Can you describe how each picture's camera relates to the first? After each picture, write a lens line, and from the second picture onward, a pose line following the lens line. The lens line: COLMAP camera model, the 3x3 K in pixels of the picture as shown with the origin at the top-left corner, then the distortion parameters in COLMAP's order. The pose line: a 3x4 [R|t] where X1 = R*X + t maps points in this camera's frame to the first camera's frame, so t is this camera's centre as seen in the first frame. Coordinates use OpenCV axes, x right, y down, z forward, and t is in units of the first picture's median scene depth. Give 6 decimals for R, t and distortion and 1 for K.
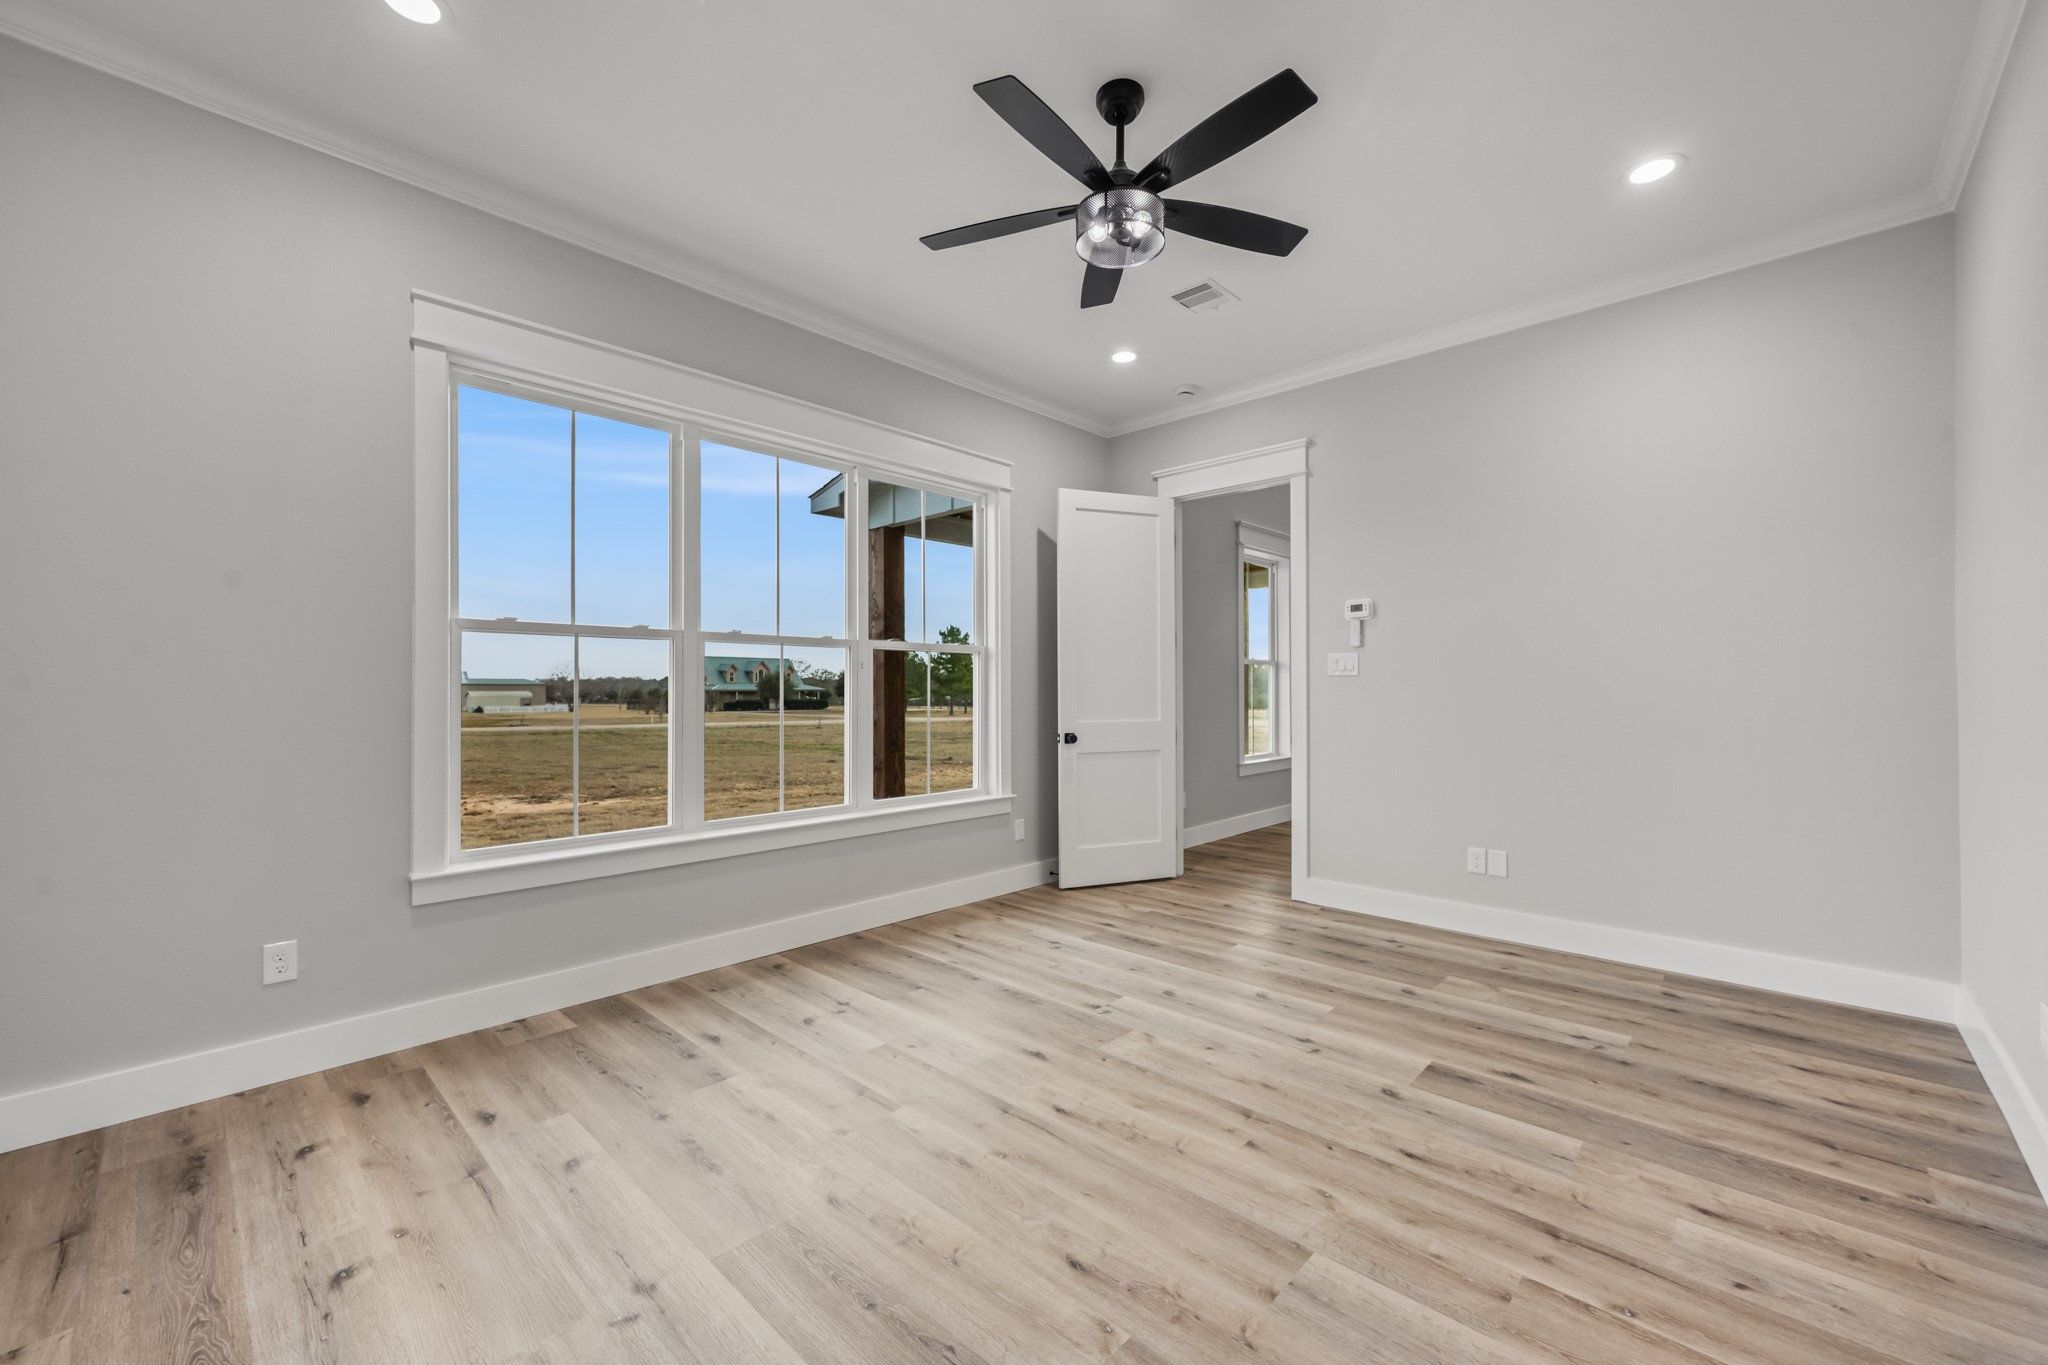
lens RADIAL K [[809.5, 0, 1030.0], [0, 809.5, 685.5], [0, 0, 1]] dist [-0.000491, -0.000139]
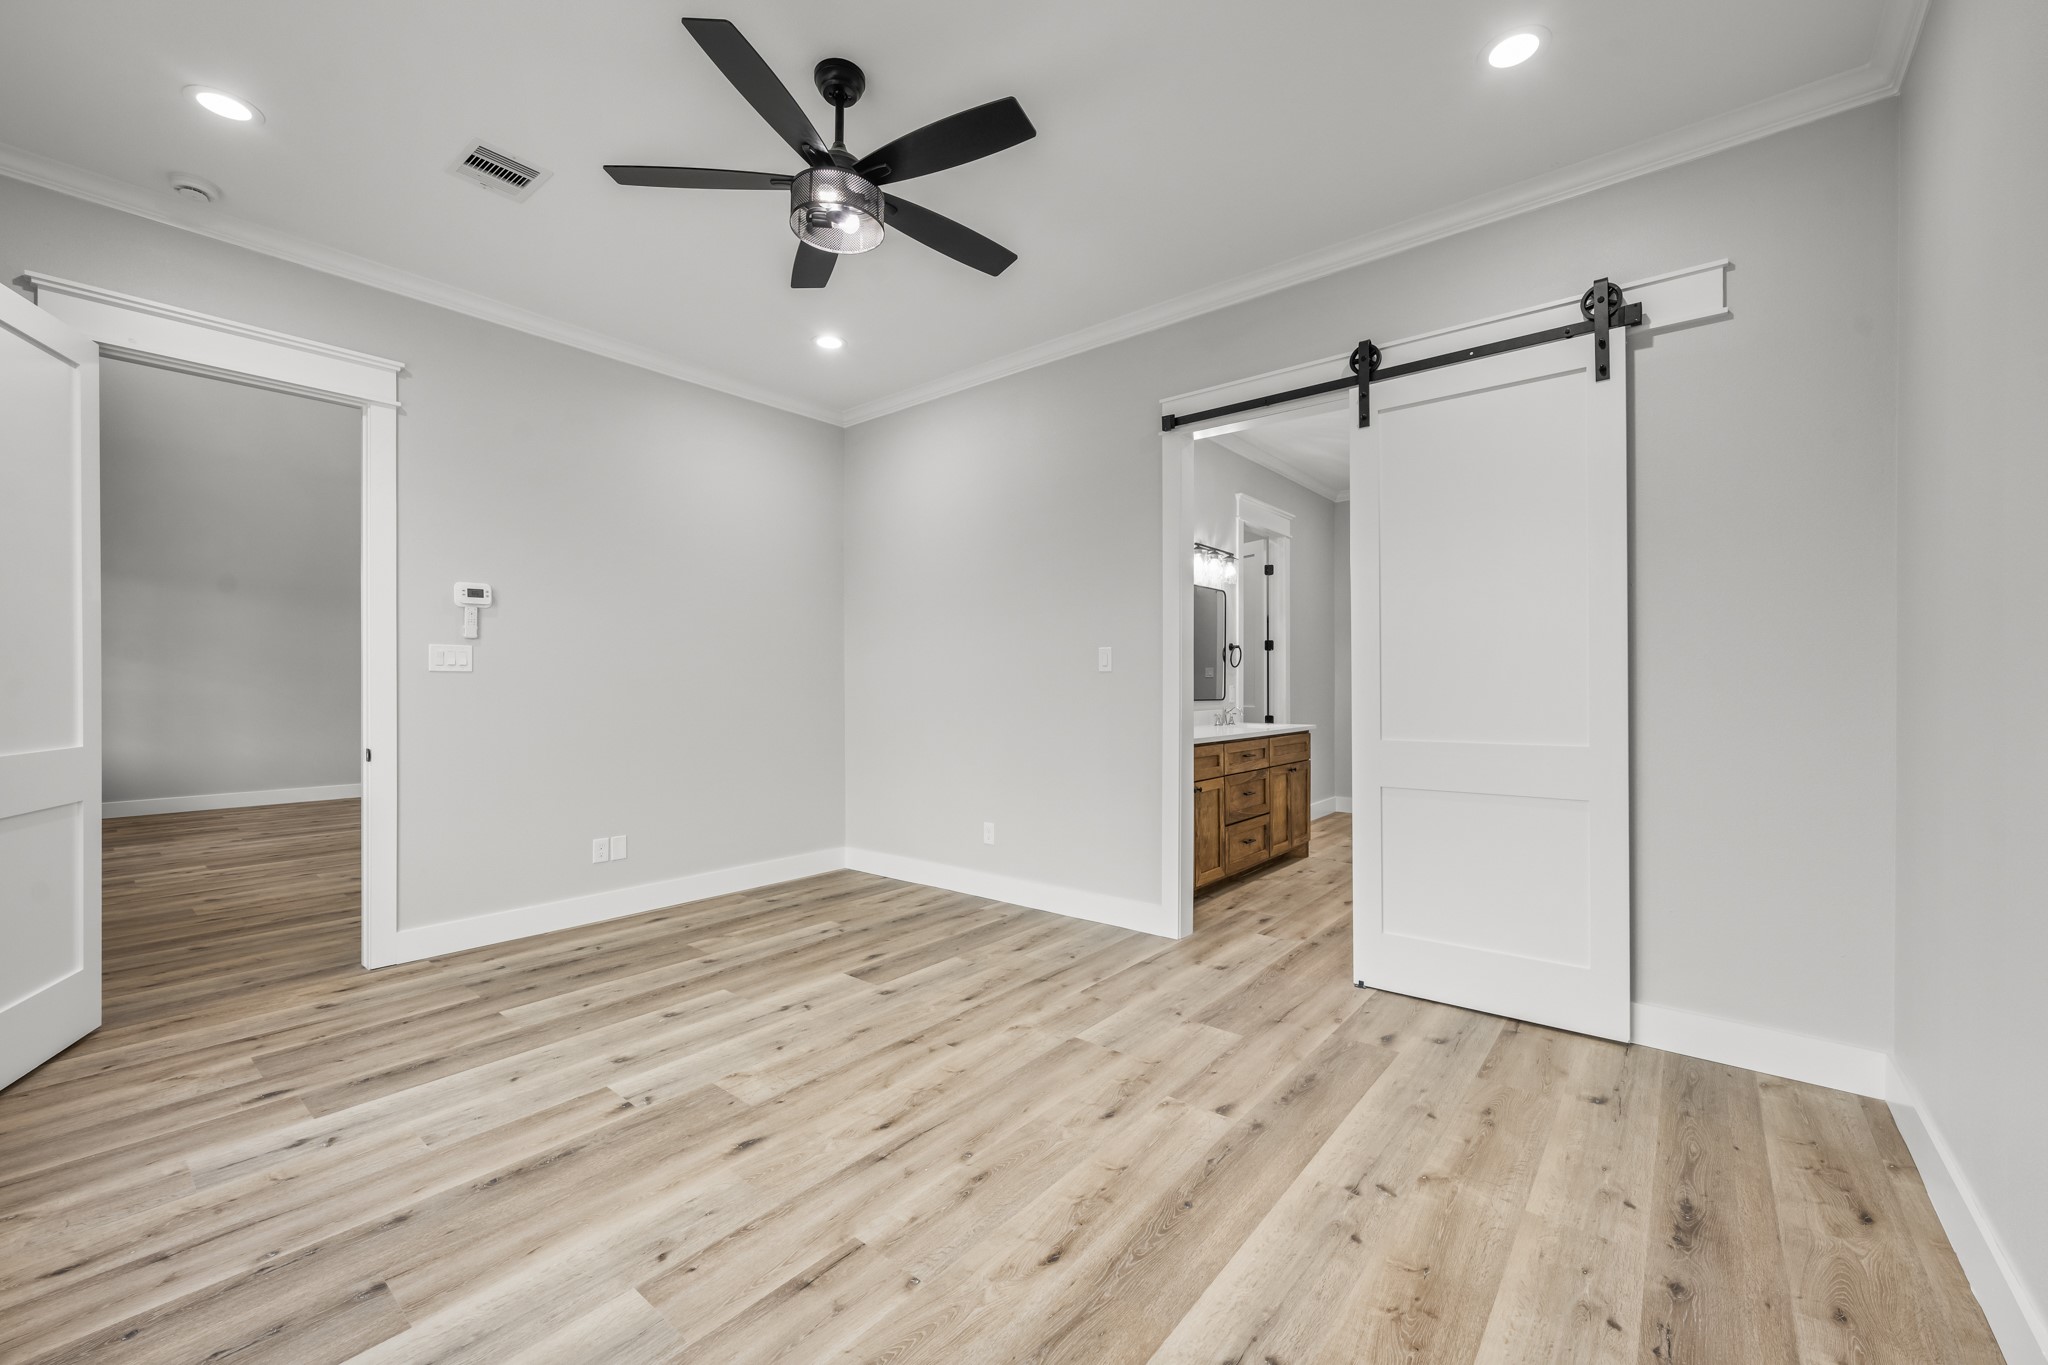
lens RADIAL K [[817.6, 0, 1025.1], [0, 817.6, 665.7], [0, 0, 1]] dist [-0.000376, 0.000025]
pose [[-0.068250, 0.024977, 0.997356, -0.795603], [-0.003574, 0.999674, -0.025280, 0.001351], [-0.997662, -0.005290, -0.068138, 0.750461]]
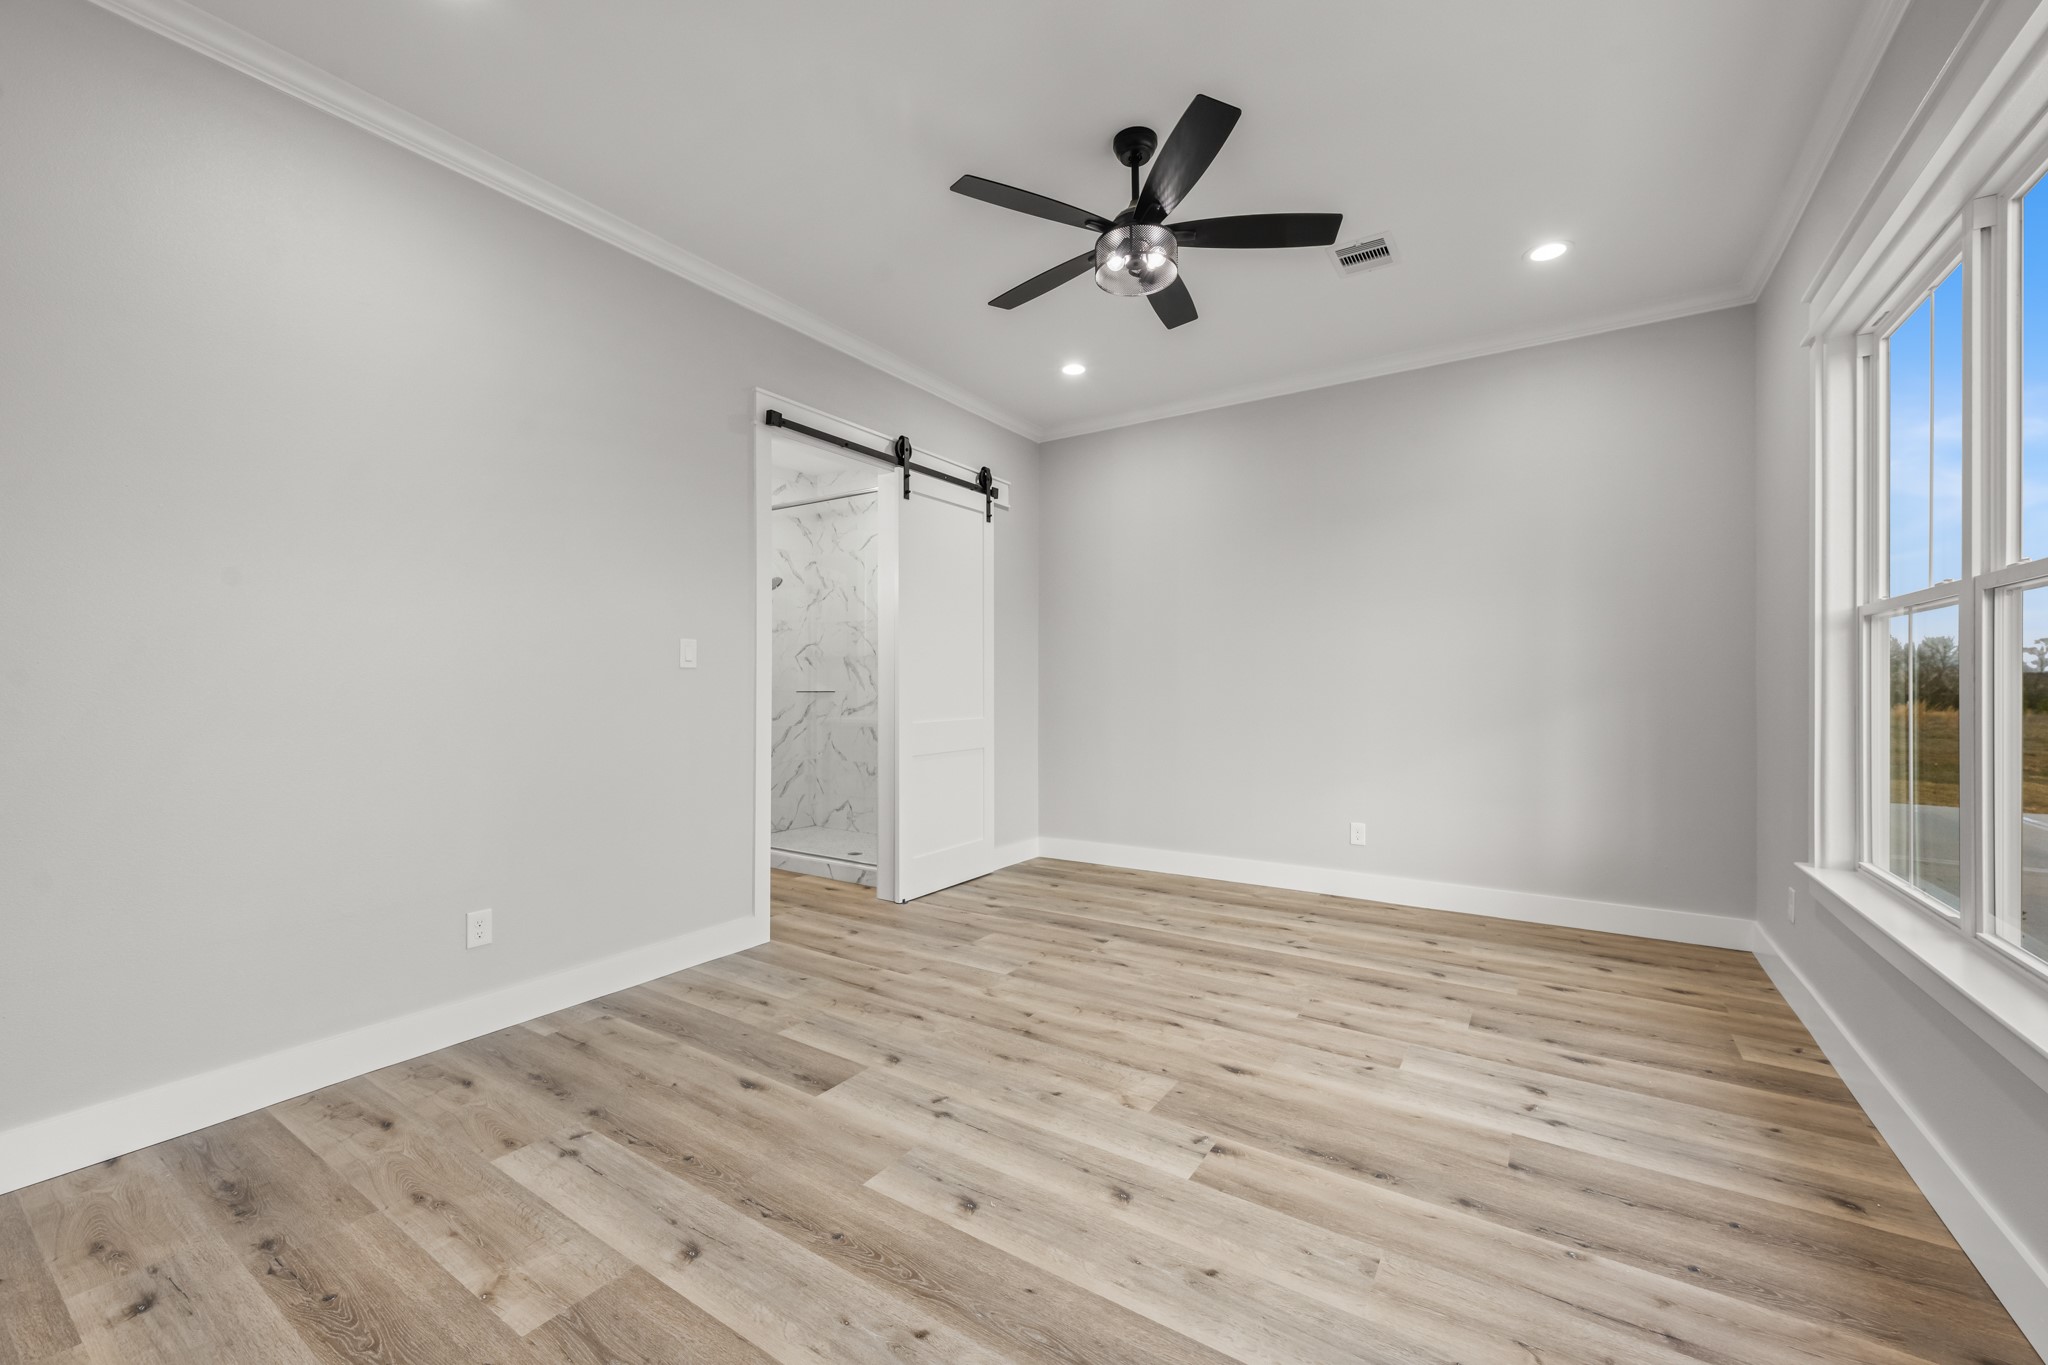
lens RADIAL K [[809.5, 0, 1030.0], [0, 809.5, 685.5], [0, 0, 1]] dist [-0.000491, -0.000139]
pose [[-0.984362, 0.001586, -0.176151, 0.394578], [0.002780, 0.999975, -0.006536, 0.010242], [0.176136, -0.006923, -0.984341, 1.817854]]
